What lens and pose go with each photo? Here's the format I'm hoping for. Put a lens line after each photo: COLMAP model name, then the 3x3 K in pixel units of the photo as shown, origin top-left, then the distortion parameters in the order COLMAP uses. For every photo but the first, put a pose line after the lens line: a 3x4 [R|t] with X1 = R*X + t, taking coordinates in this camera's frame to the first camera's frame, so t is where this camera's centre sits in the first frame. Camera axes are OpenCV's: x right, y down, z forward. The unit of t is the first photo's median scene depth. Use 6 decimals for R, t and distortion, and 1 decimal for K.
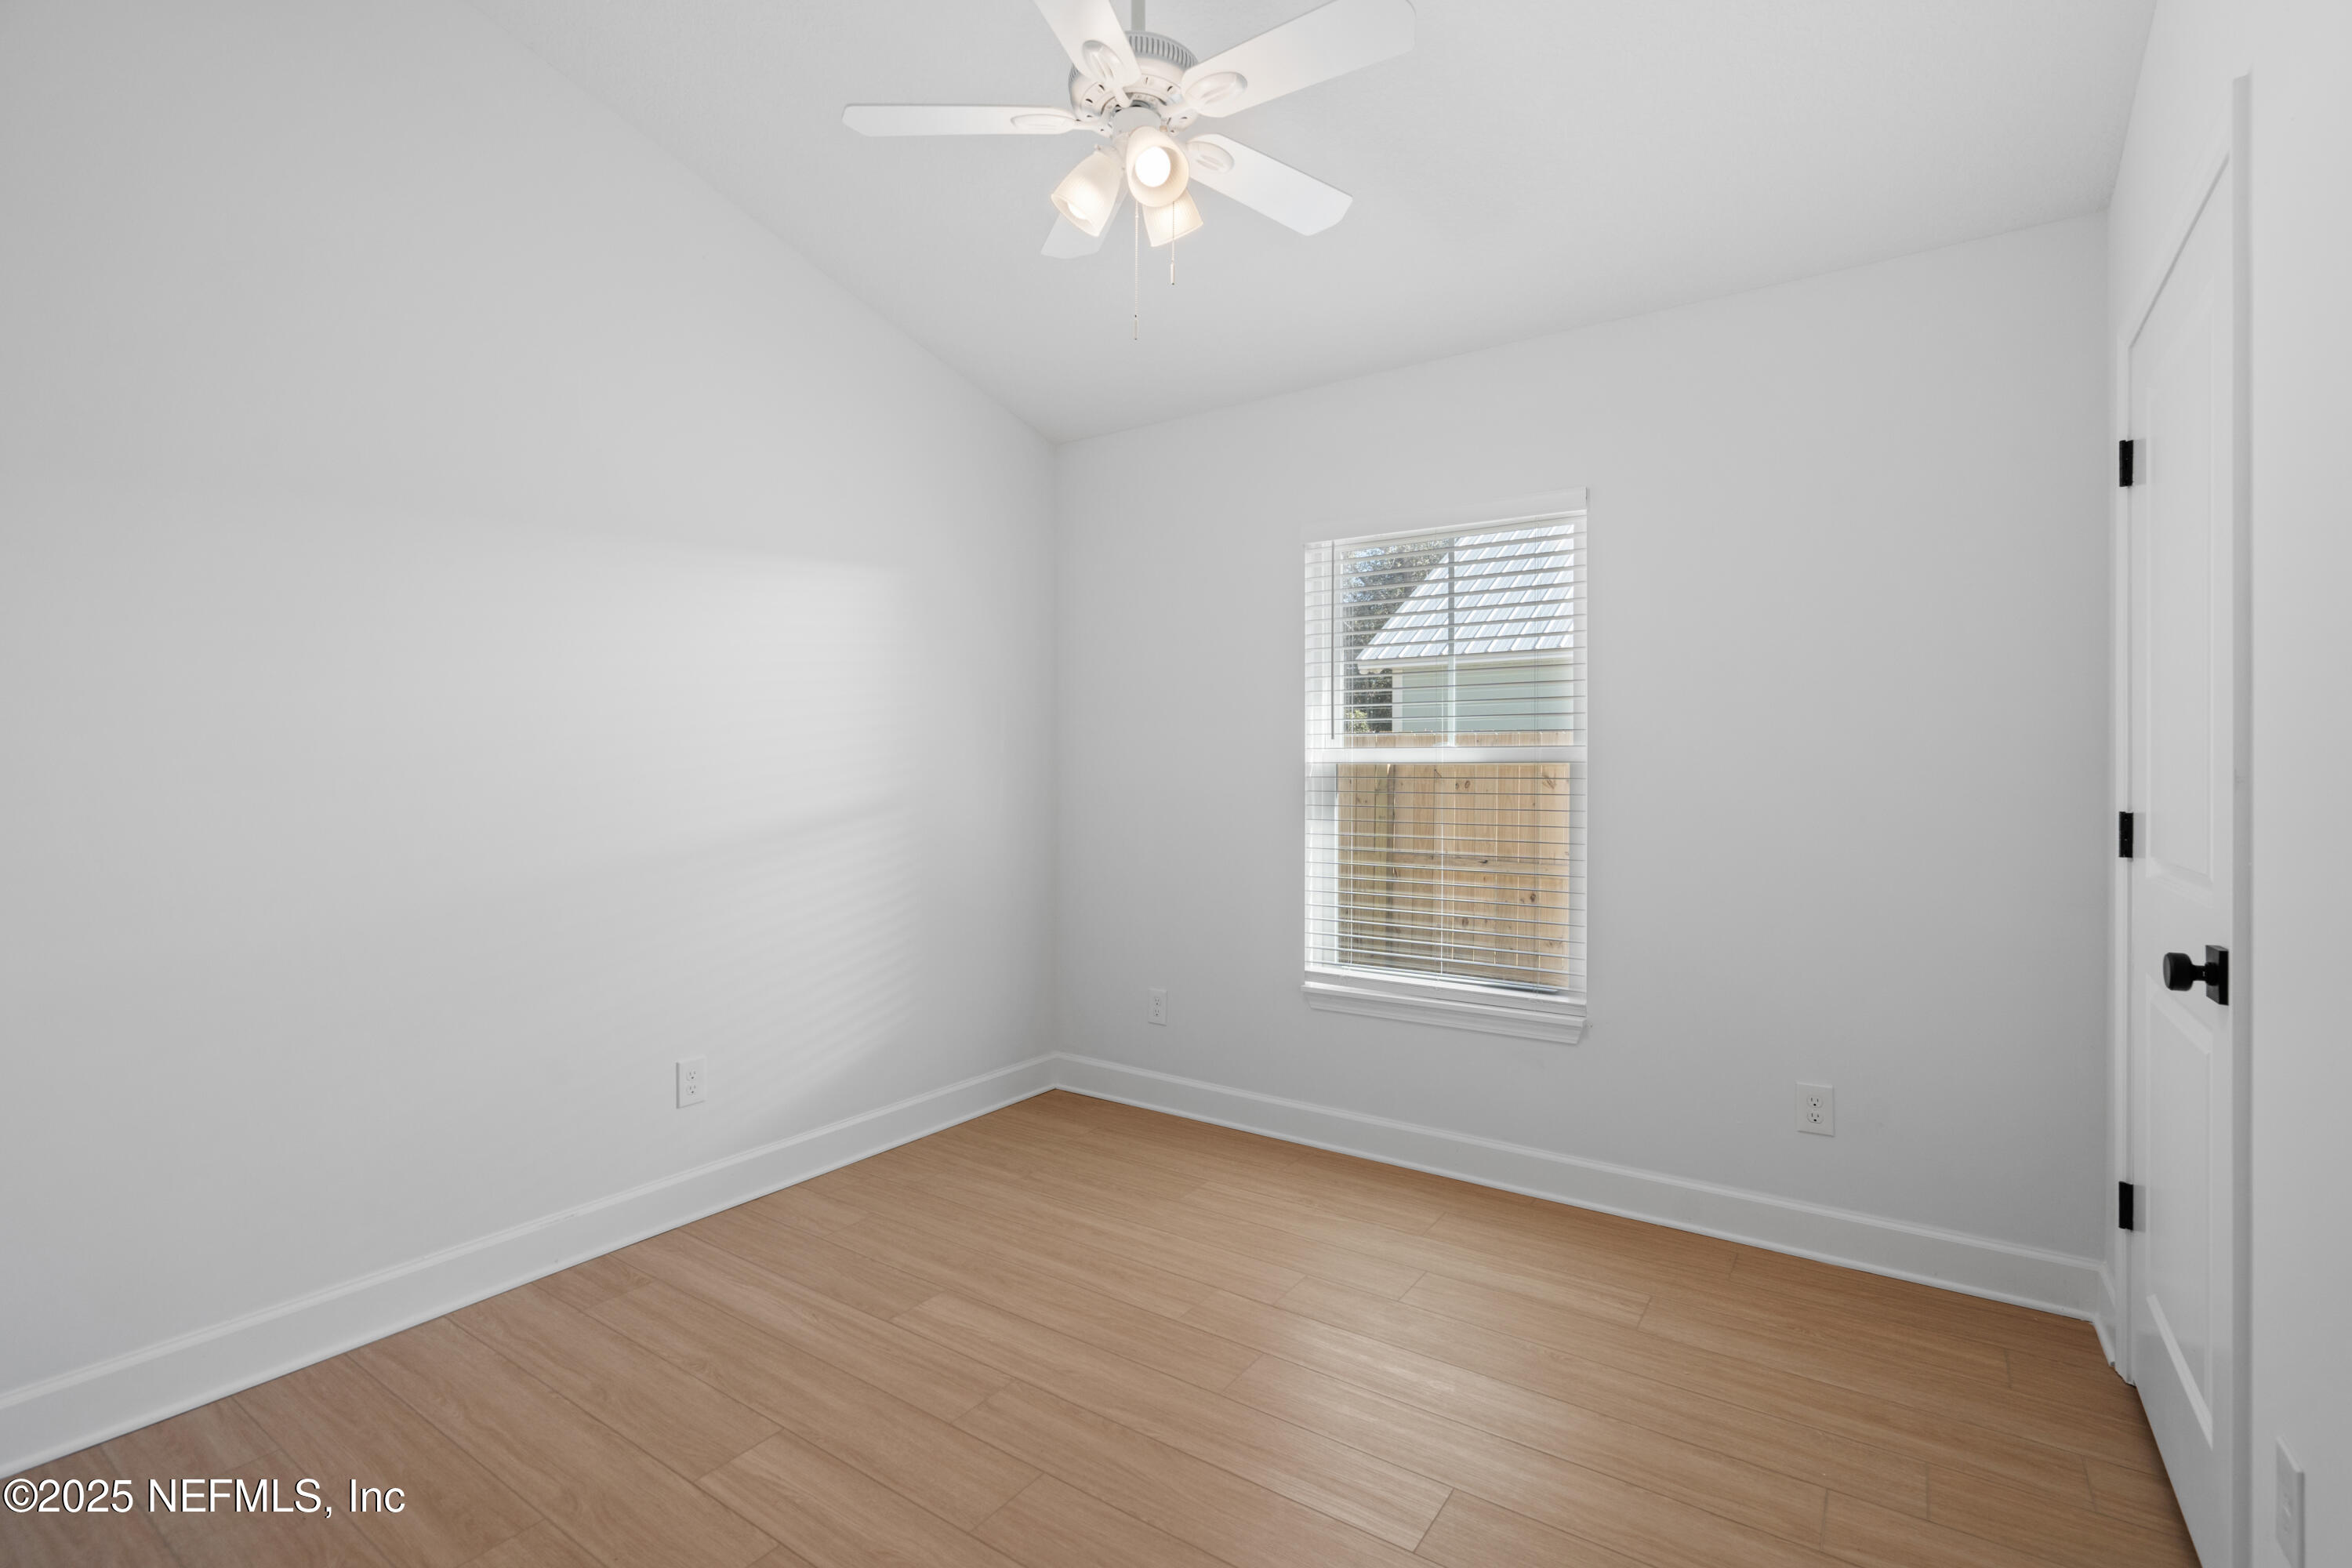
lens RADIAL K [[1107.1, 0, 1176.0], [0, 1107.1, 784.0], [0, 0, 1]] dist [0.002619, 0.000537]
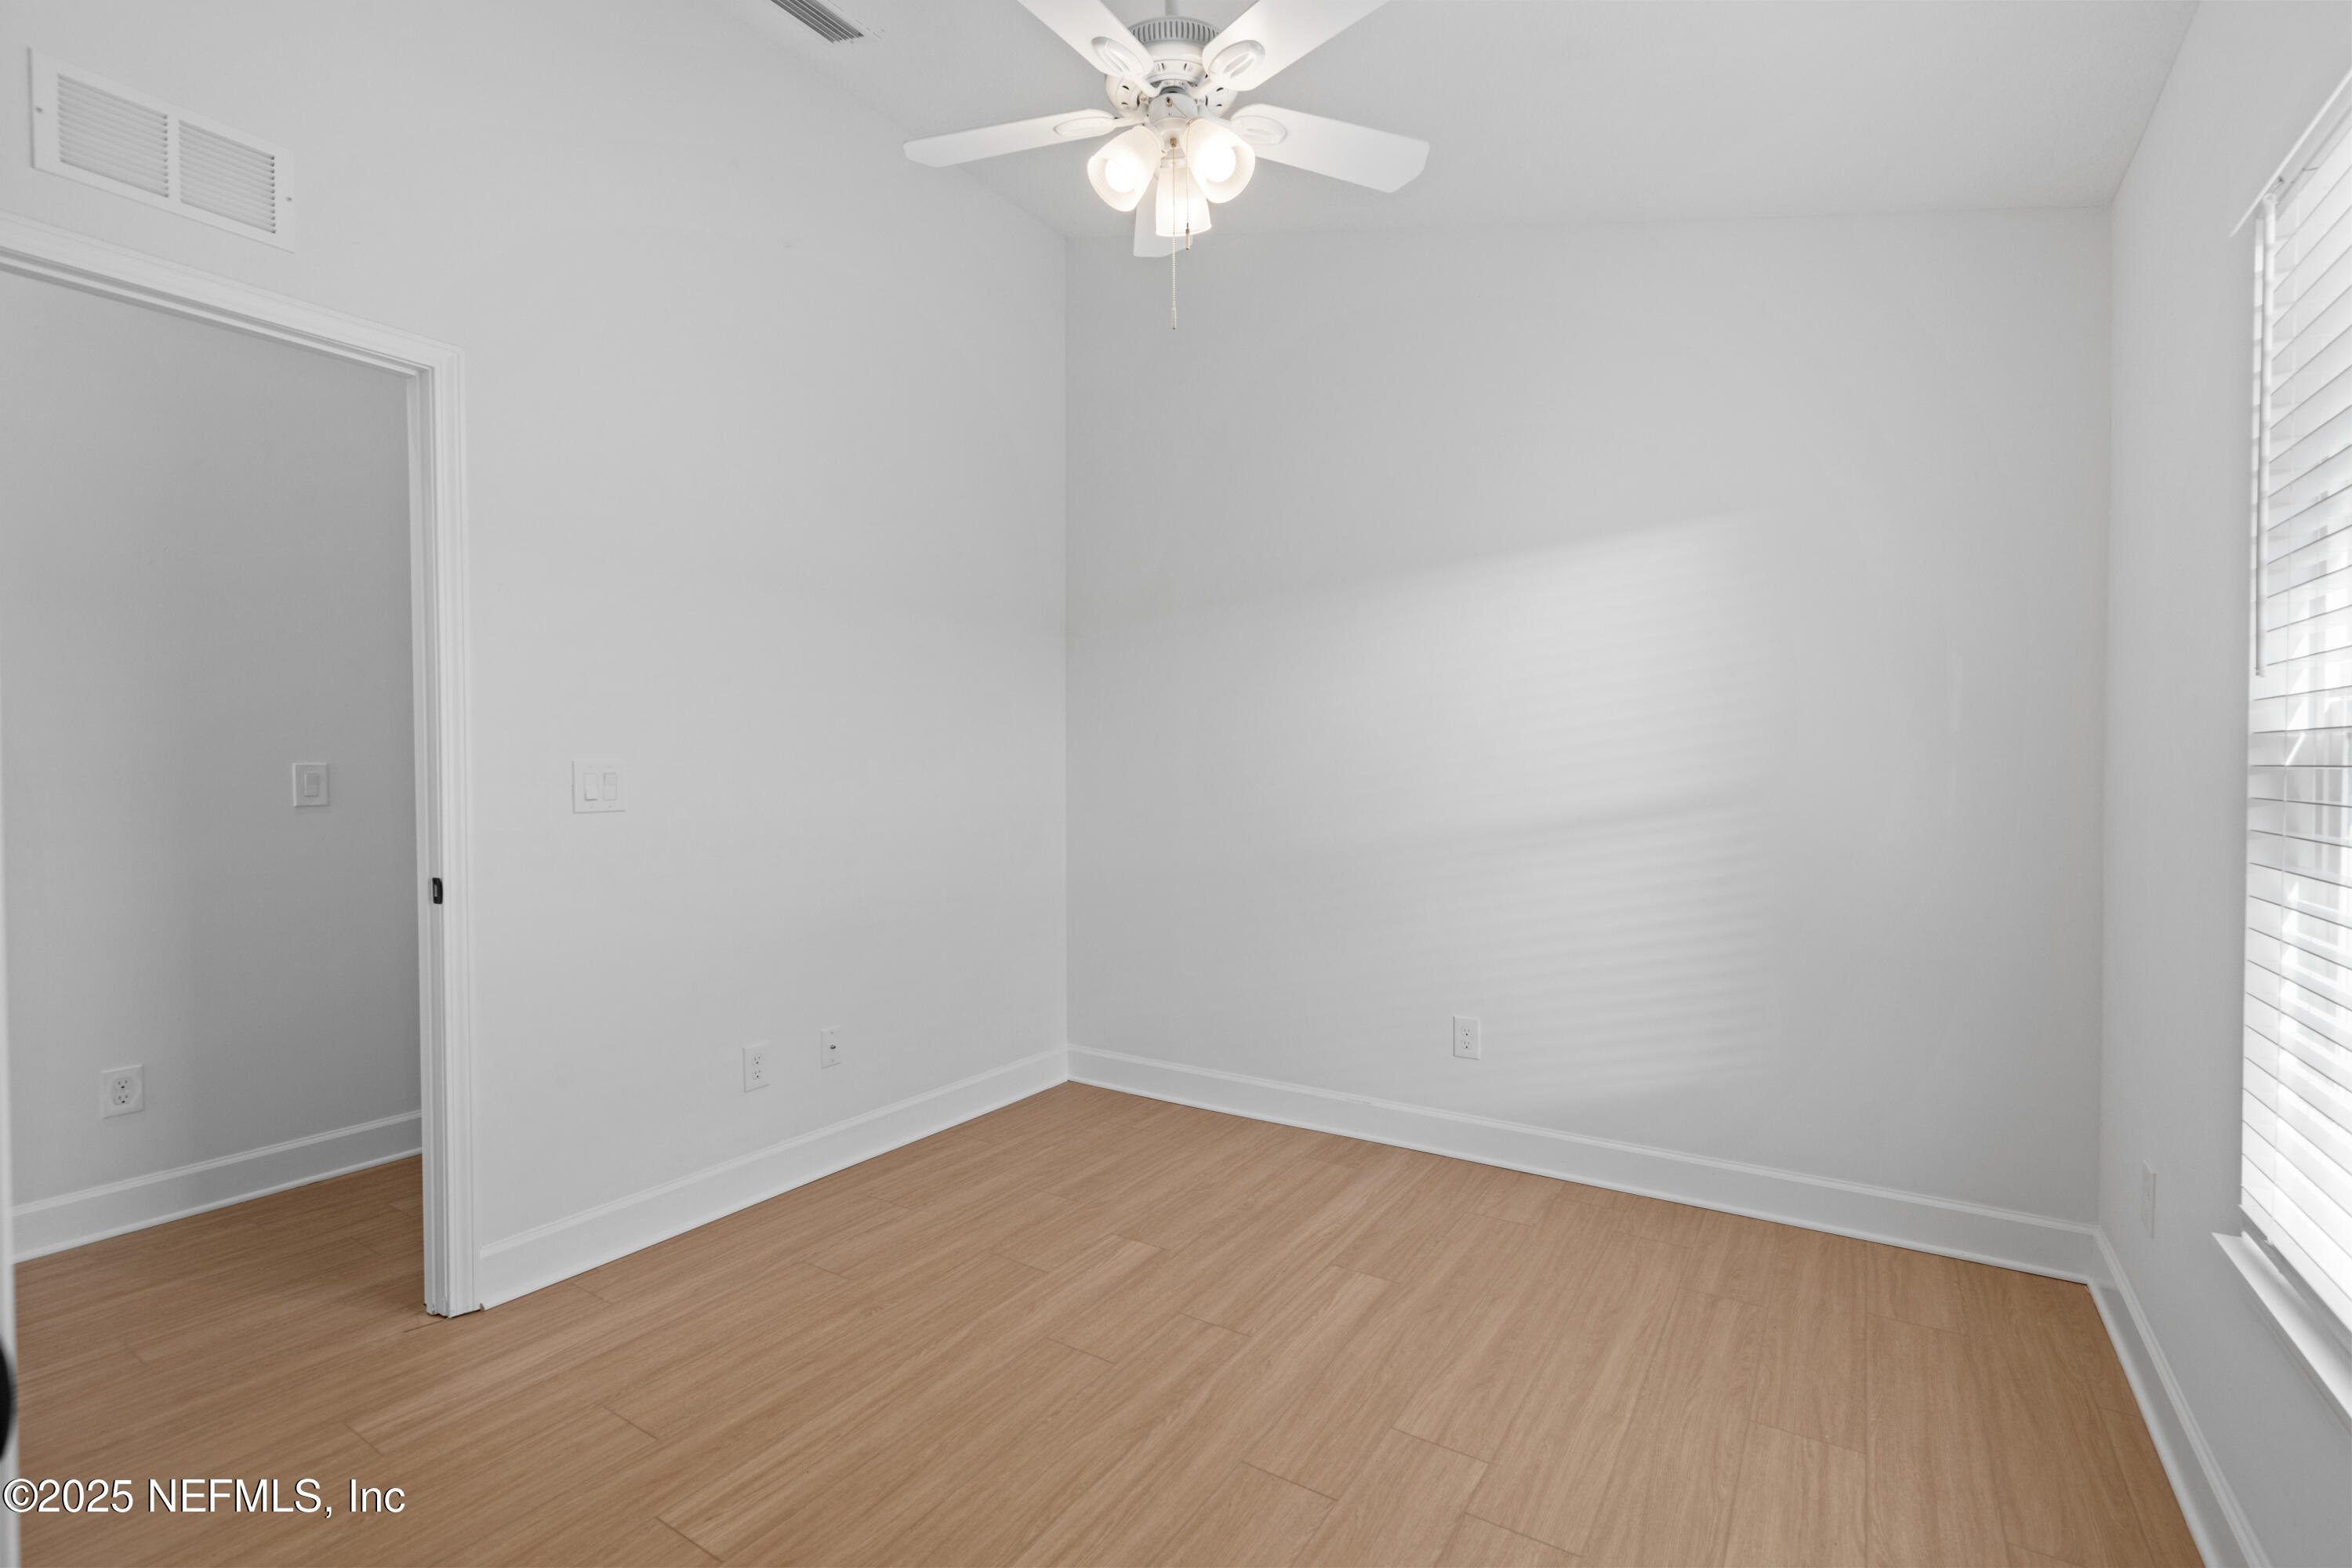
lens RADIAL K [[1107.1, 0, 1176.0], [0, 1107.1, 784.0], [0, 0, 1]] dist [0.002619, 0.000537]
pose [[-0.016209, 0.016248, -0.999737, 0.834378], [-0.001877, 0.999866, 0.016280, -0.008430], [0.999867, 0.002140, -0.016176, 0.867597]]
